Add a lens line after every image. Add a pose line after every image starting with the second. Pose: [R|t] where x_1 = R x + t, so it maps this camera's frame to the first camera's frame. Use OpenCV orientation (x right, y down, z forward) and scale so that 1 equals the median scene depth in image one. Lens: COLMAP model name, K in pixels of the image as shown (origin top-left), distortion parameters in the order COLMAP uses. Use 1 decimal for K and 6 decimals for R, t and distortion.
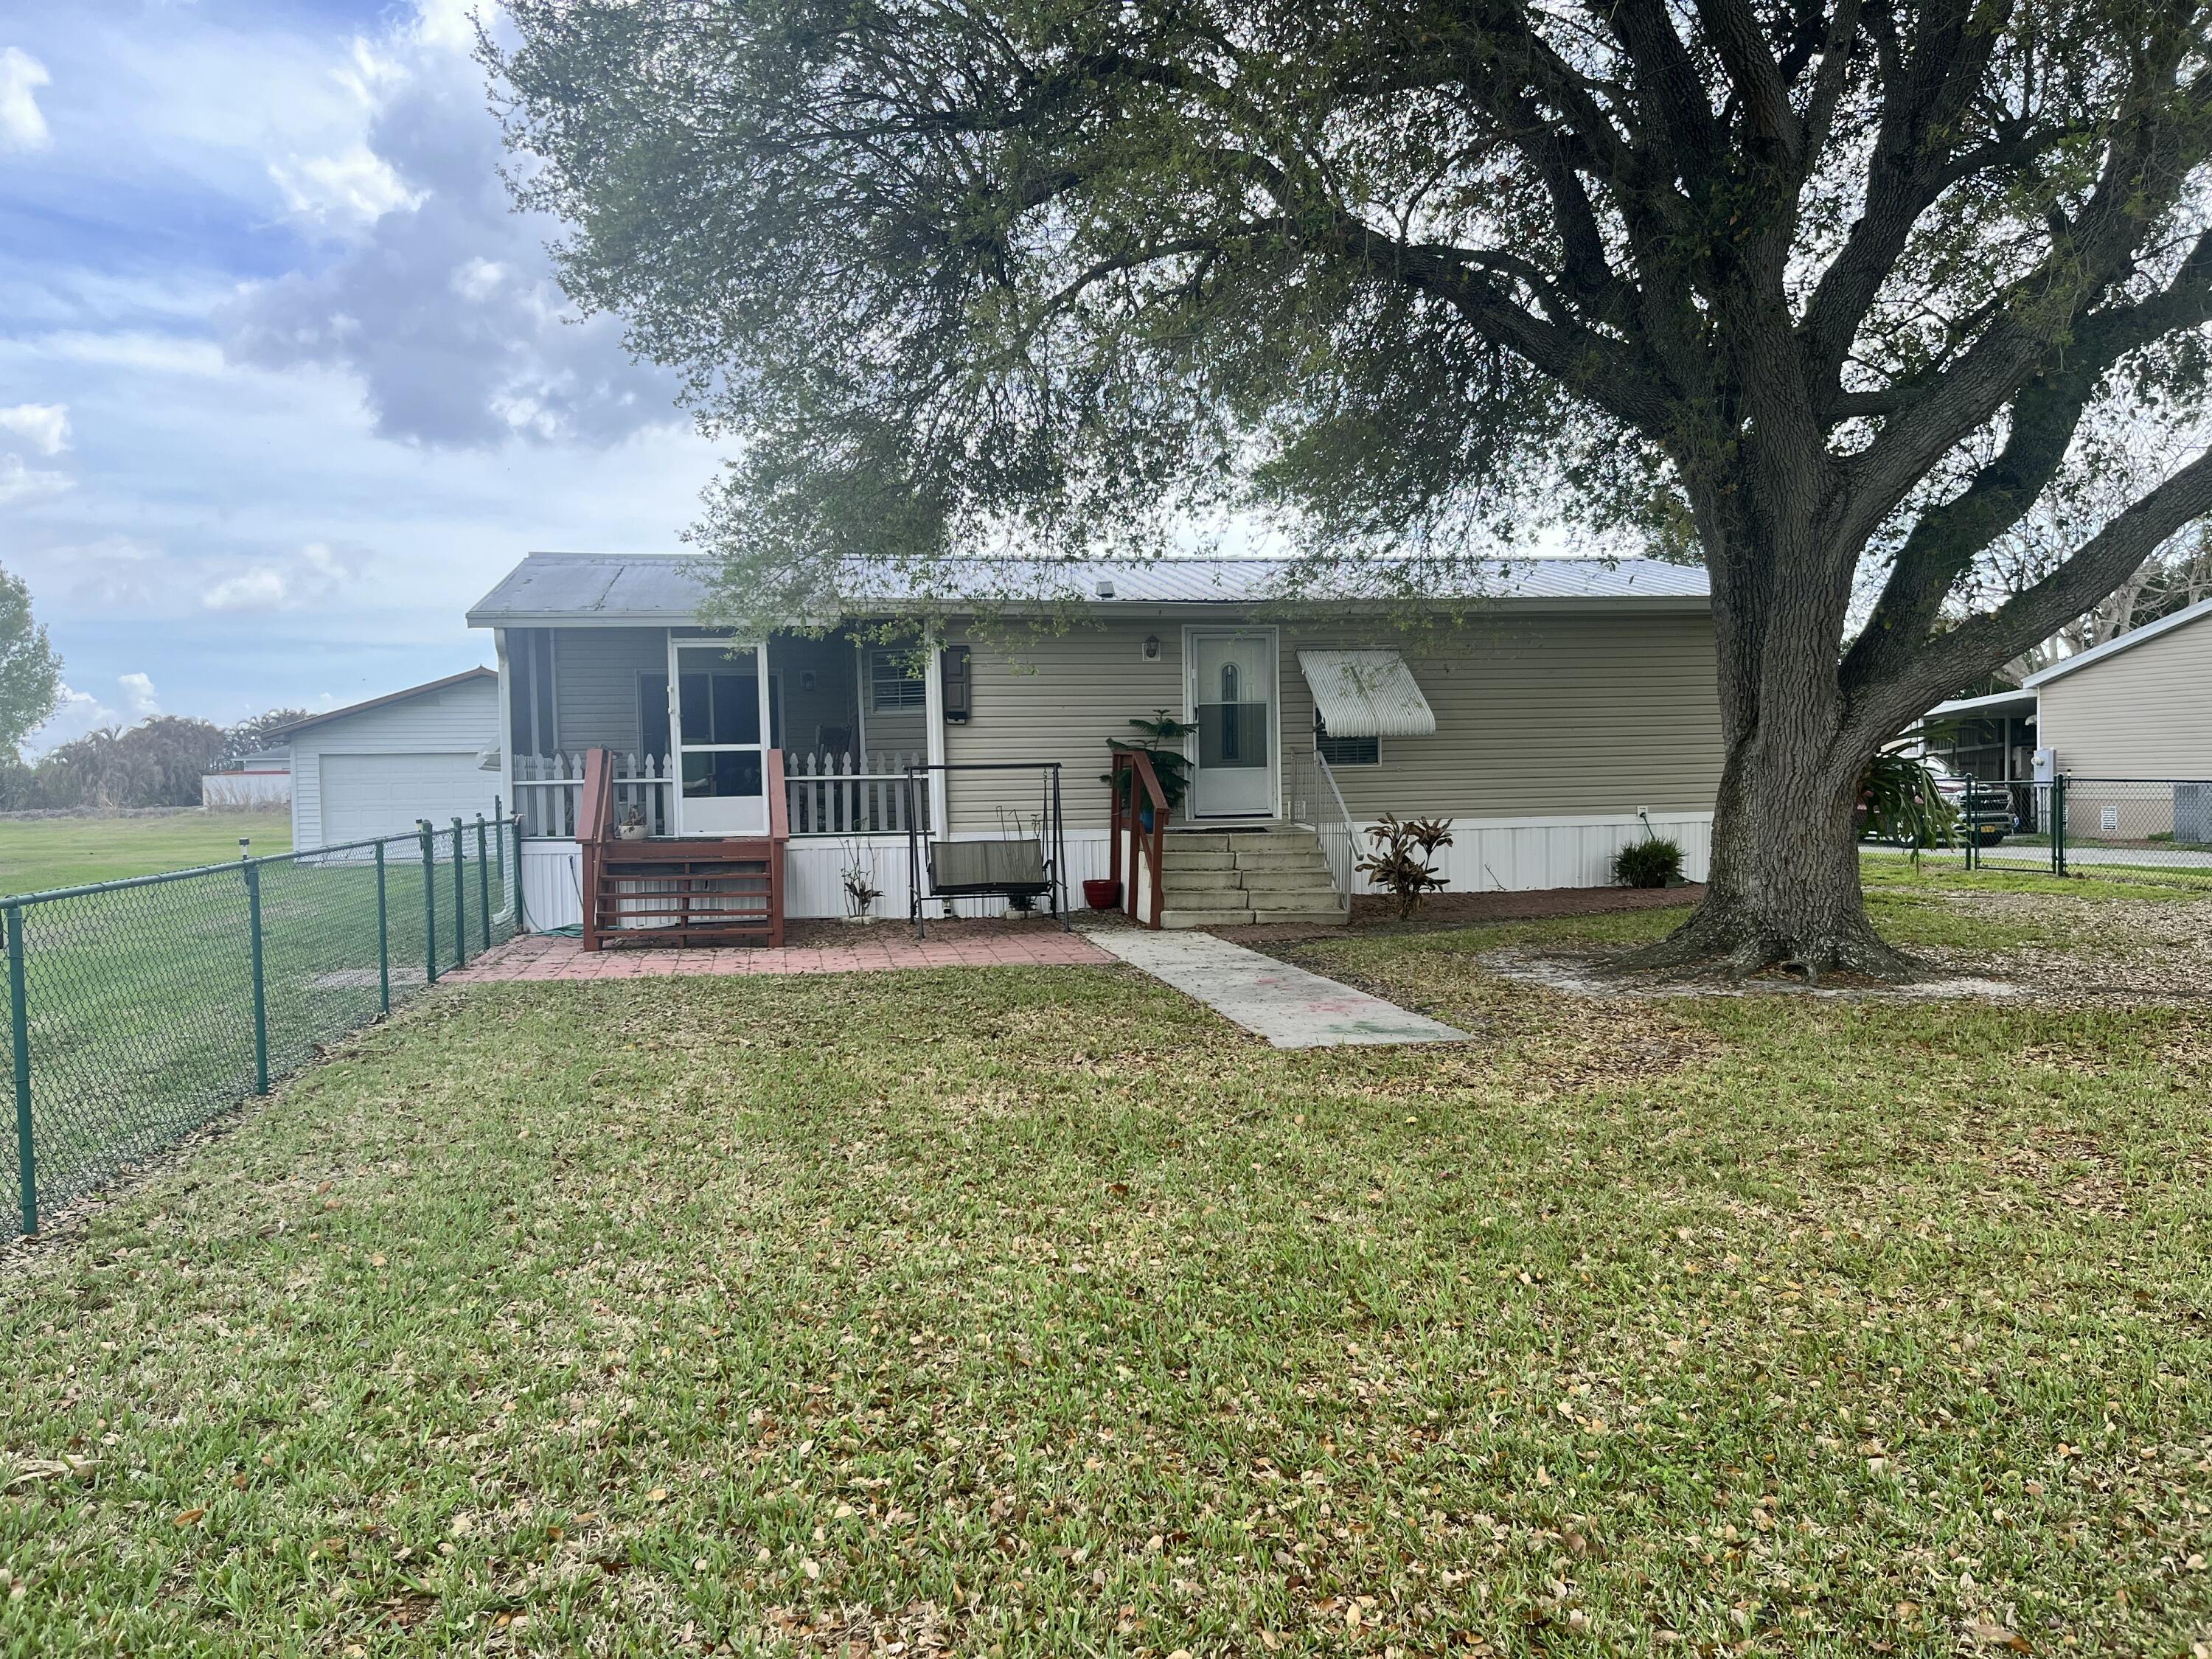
lens RADIAL K [[1665.2, 0, 1106.7], [0, 1665.2, 824.3], [0, 0, 1]] dist [0.083964, -0.113190]
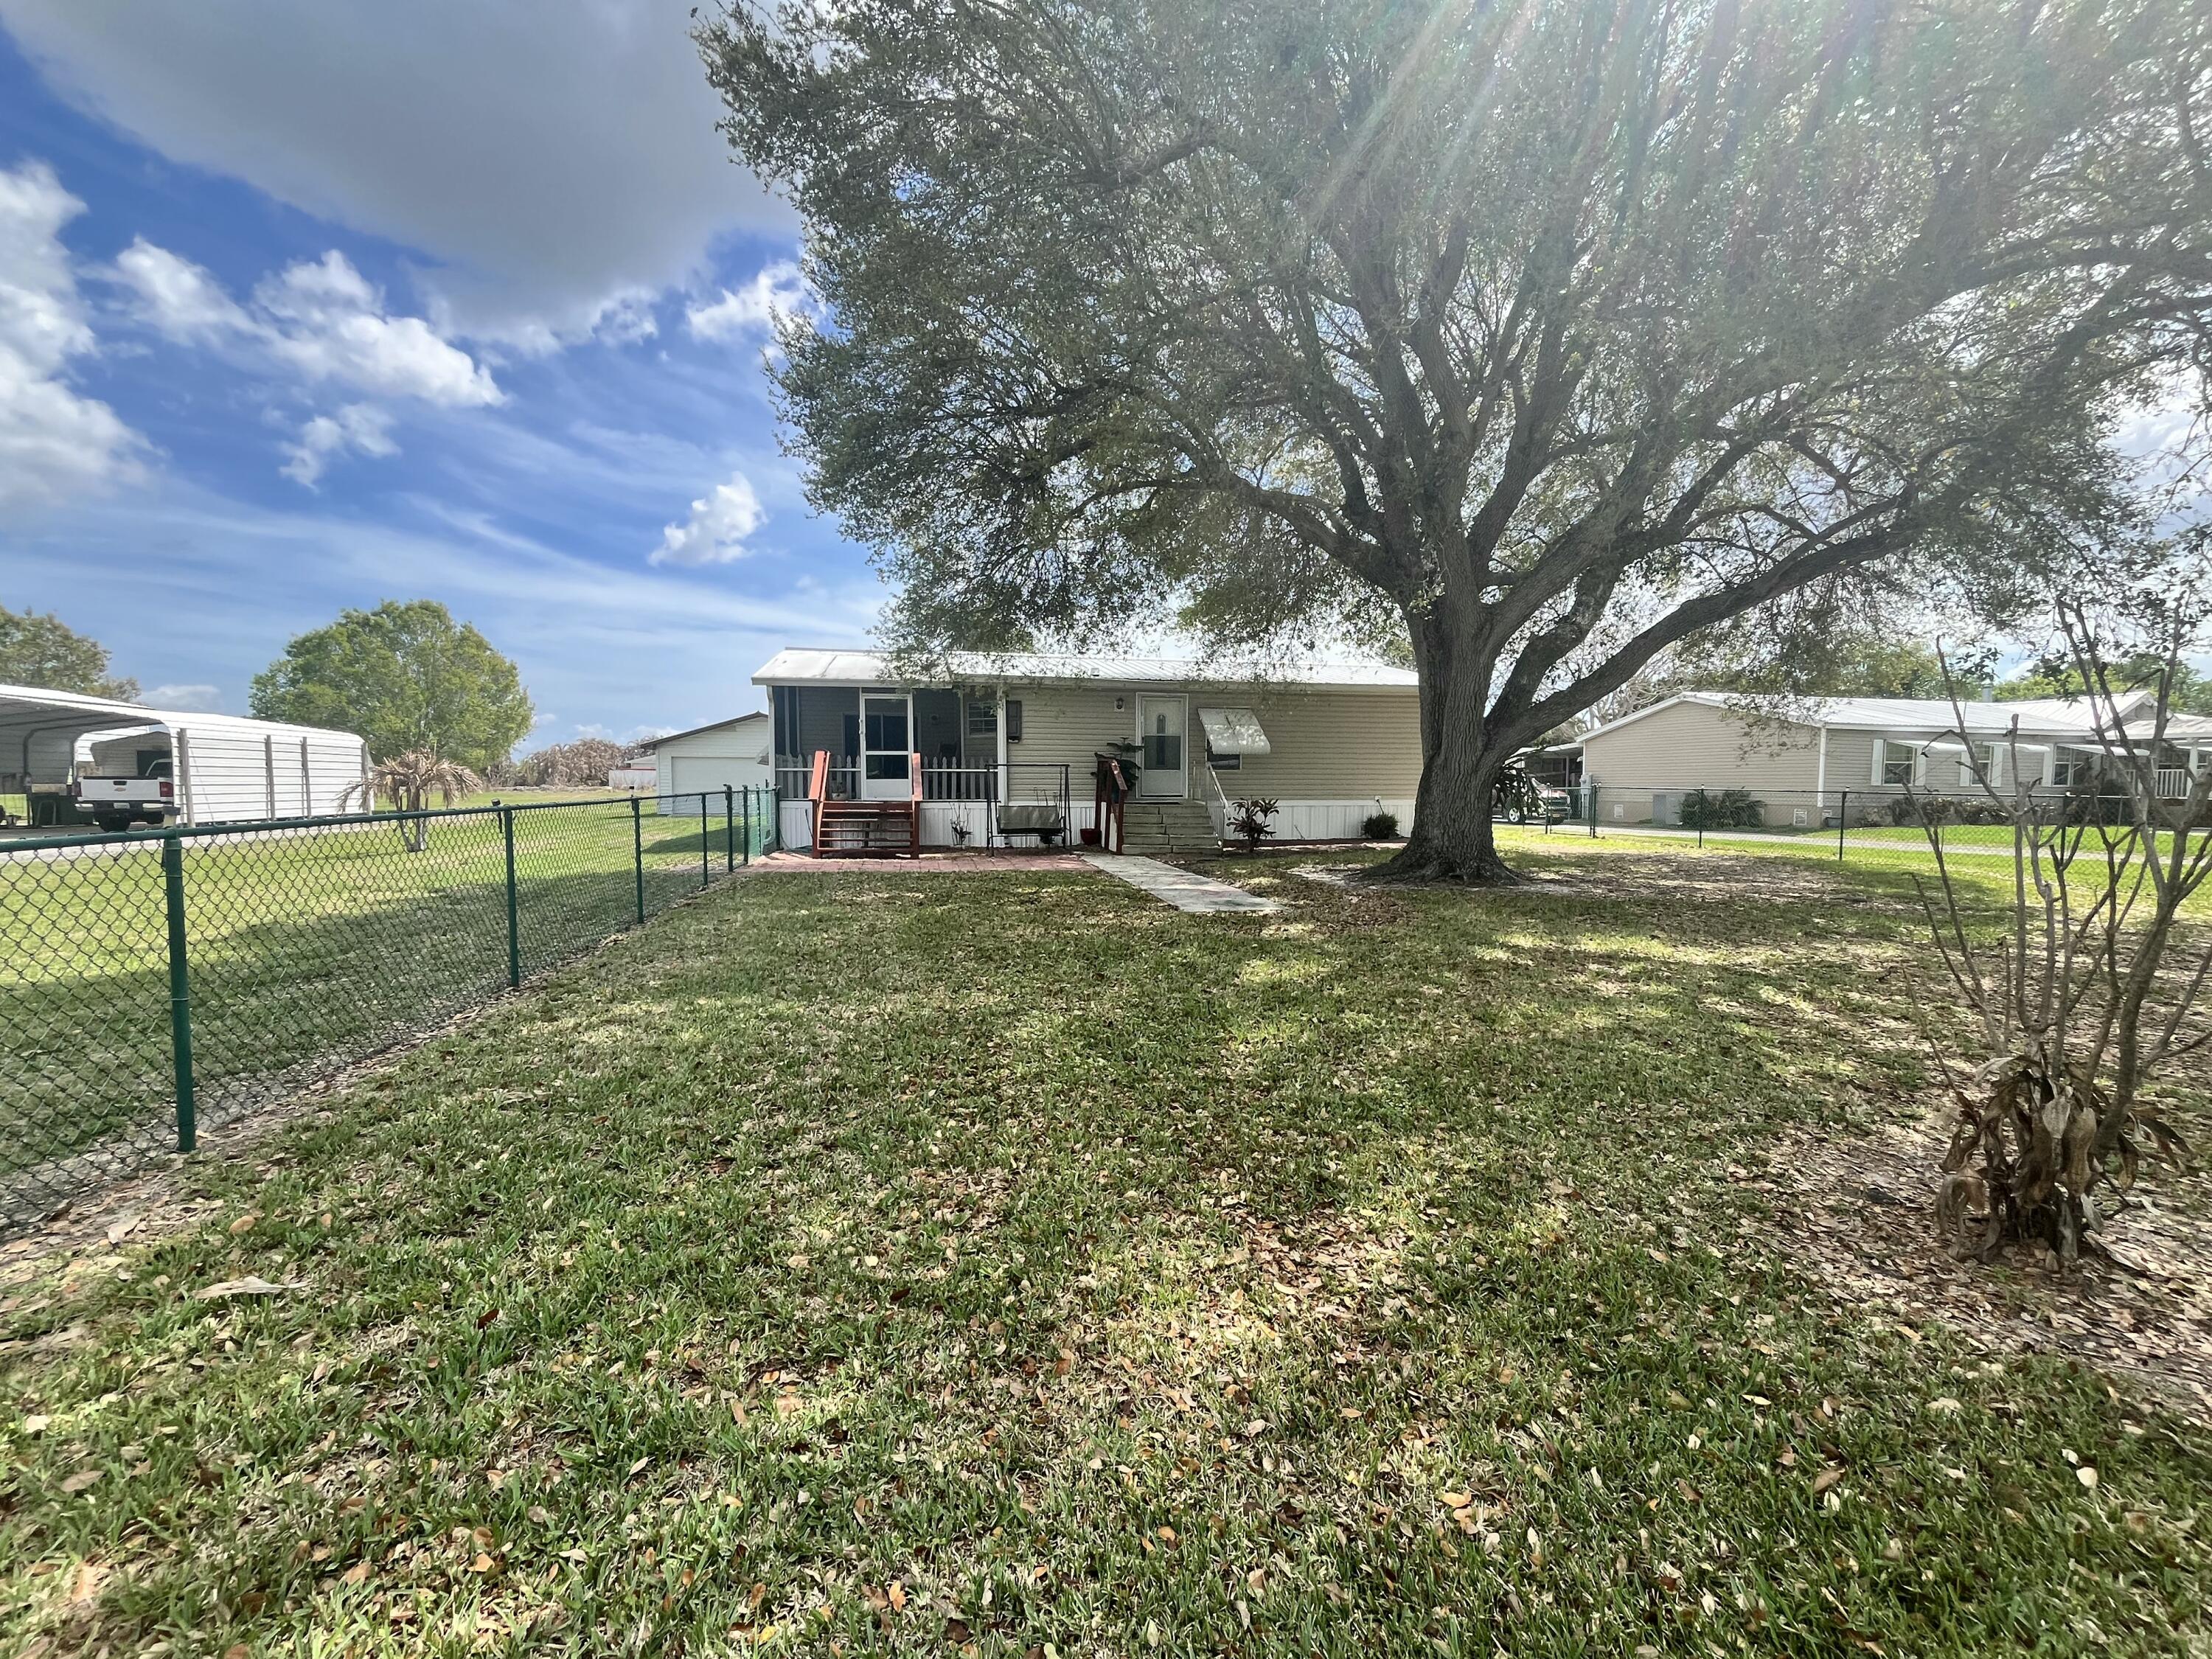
lens RADIAL K [[893.7, 0, 1106.0], [0, 893.7, 829.5], [0, 0, 1]] dist [-0.000684, -0.000028]
pose [[0.999638, 0.021196, 0.016550, -0.002308], [-0.021554, 0.999530, 0.021794, 0.015309], [-0.016080, -0.022142, 0.999625, 0.003553]]
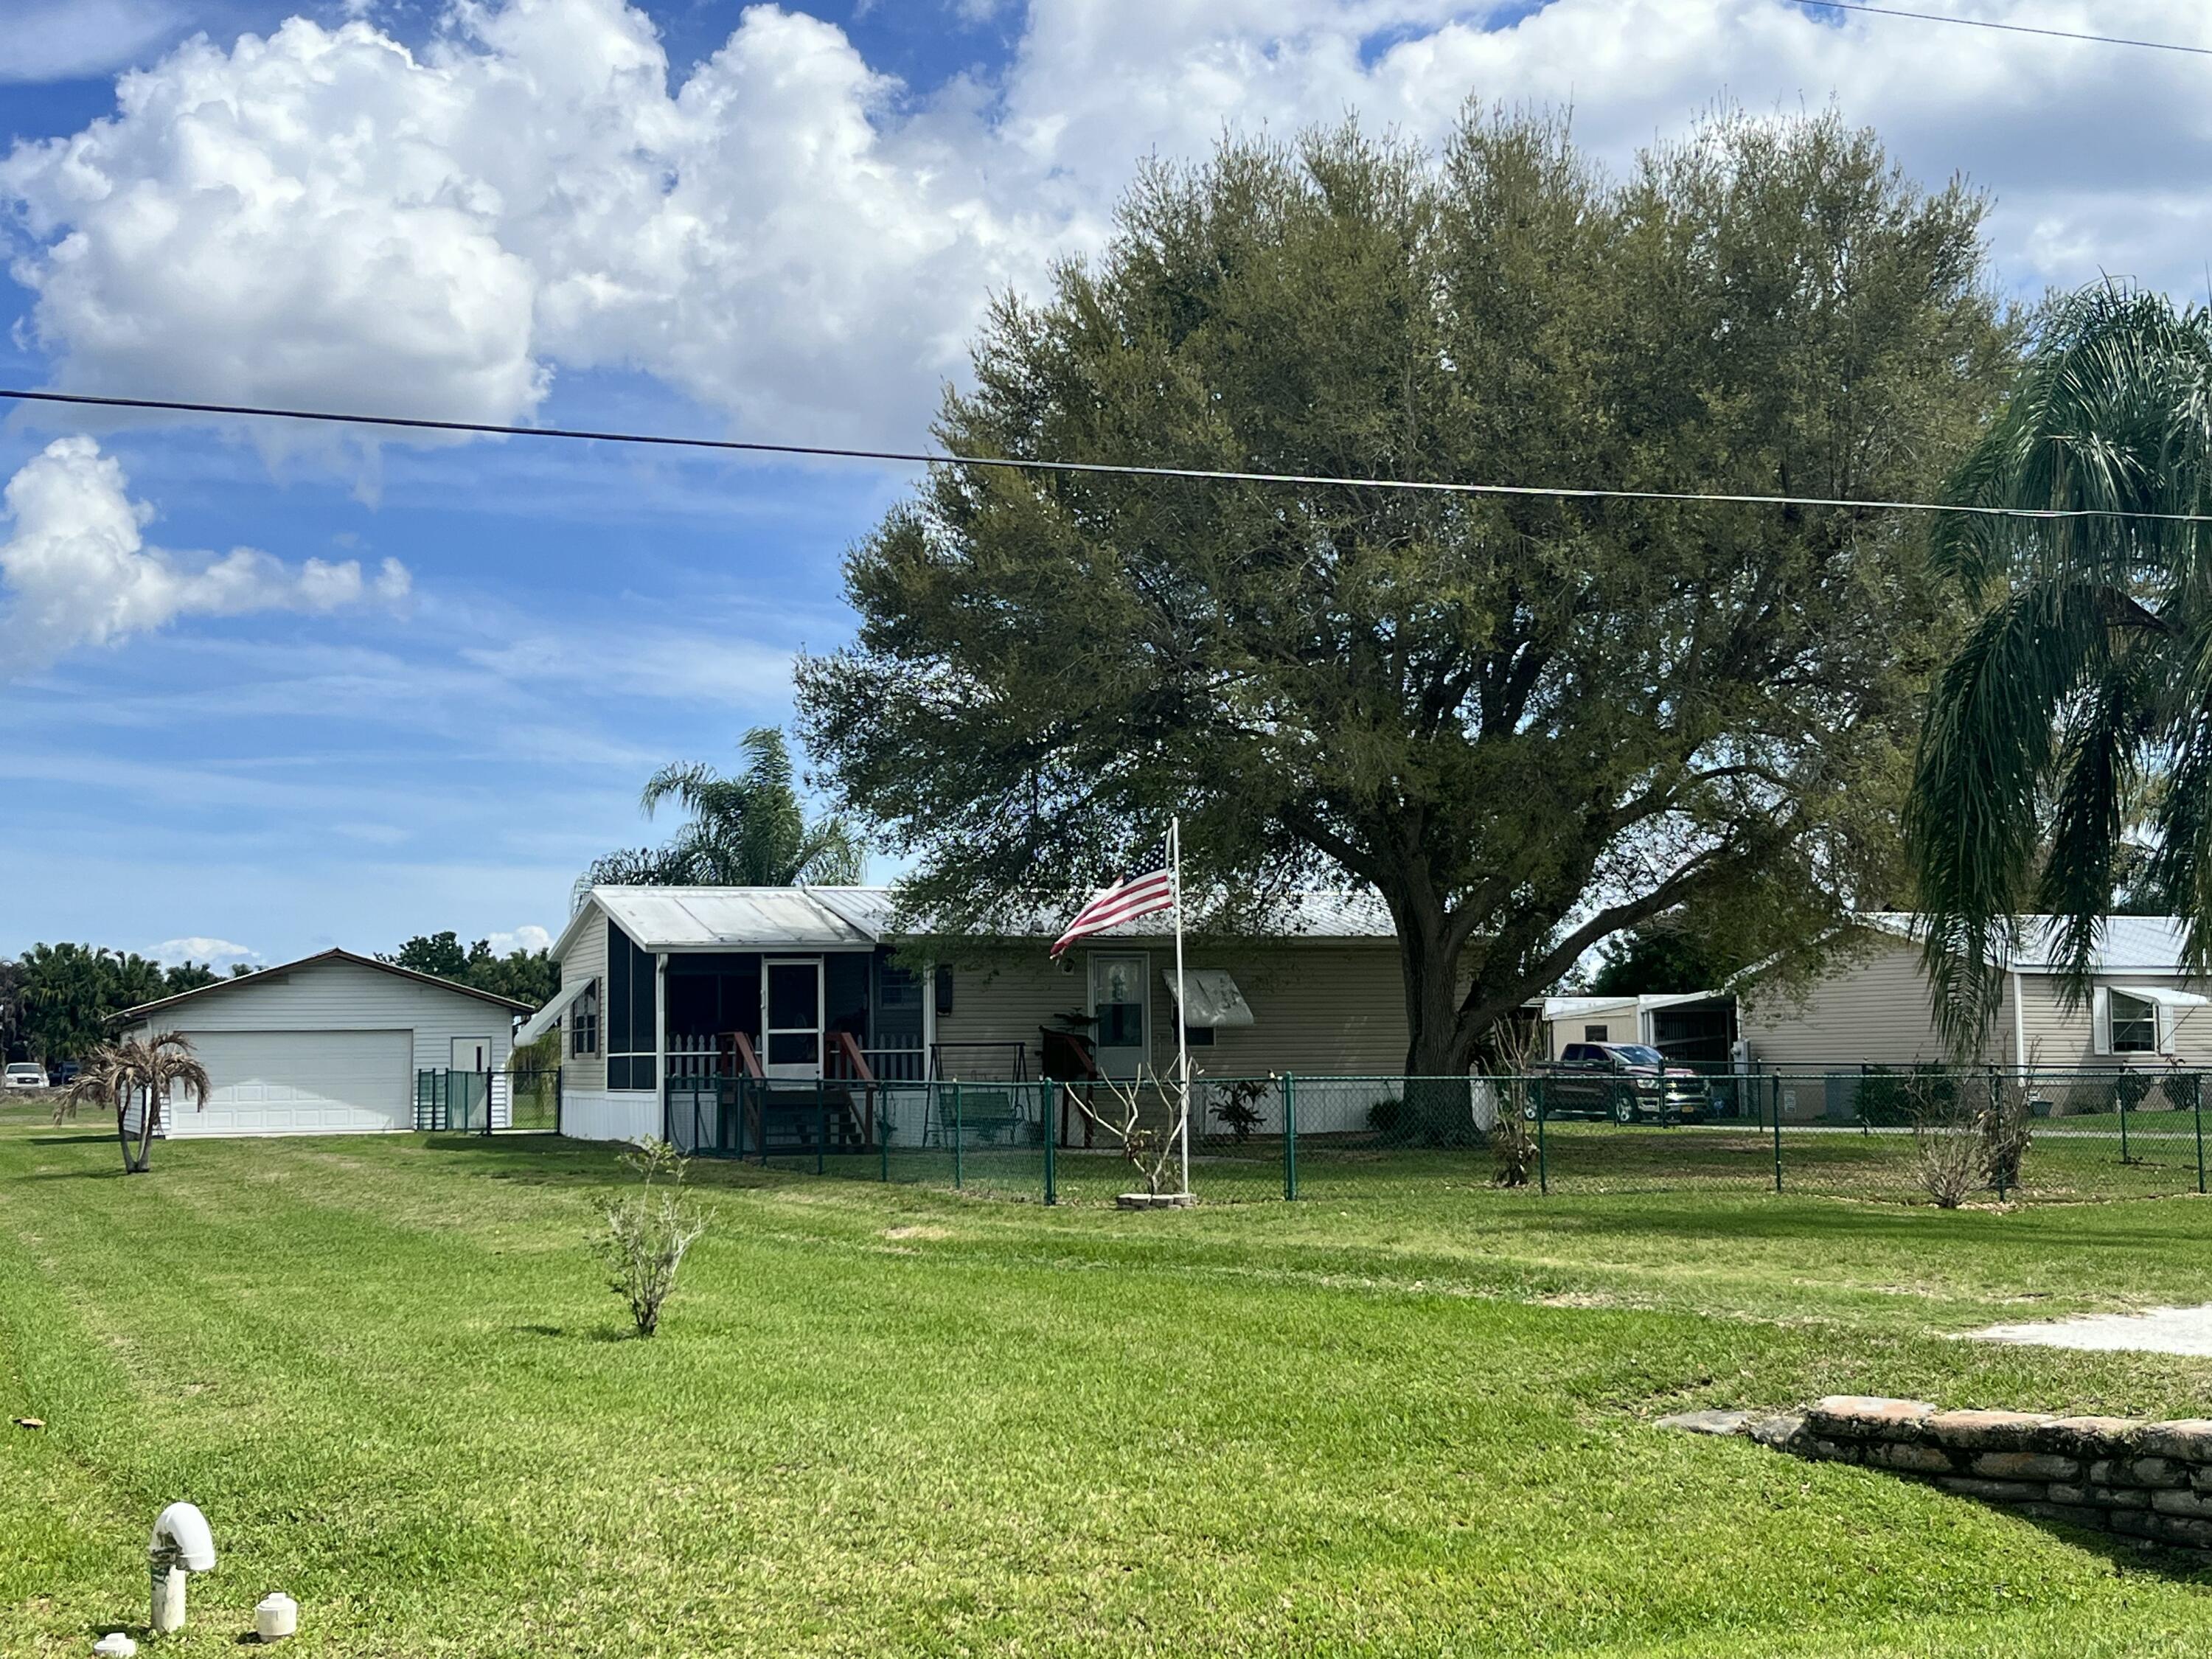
lens RADIAL K [[2710.7, 0, 1106.0], [0, 2710.7, 829.5], [0, 0, 1]] dist [0.005247, -0.010829]
pose [[0.982895, 0.023753, 0.182628, -0.488520], [-0.001927, 0.992920, -0.118769, 0.076911], [-0.184156, 0.116386, 0.975982, -1.757820]]
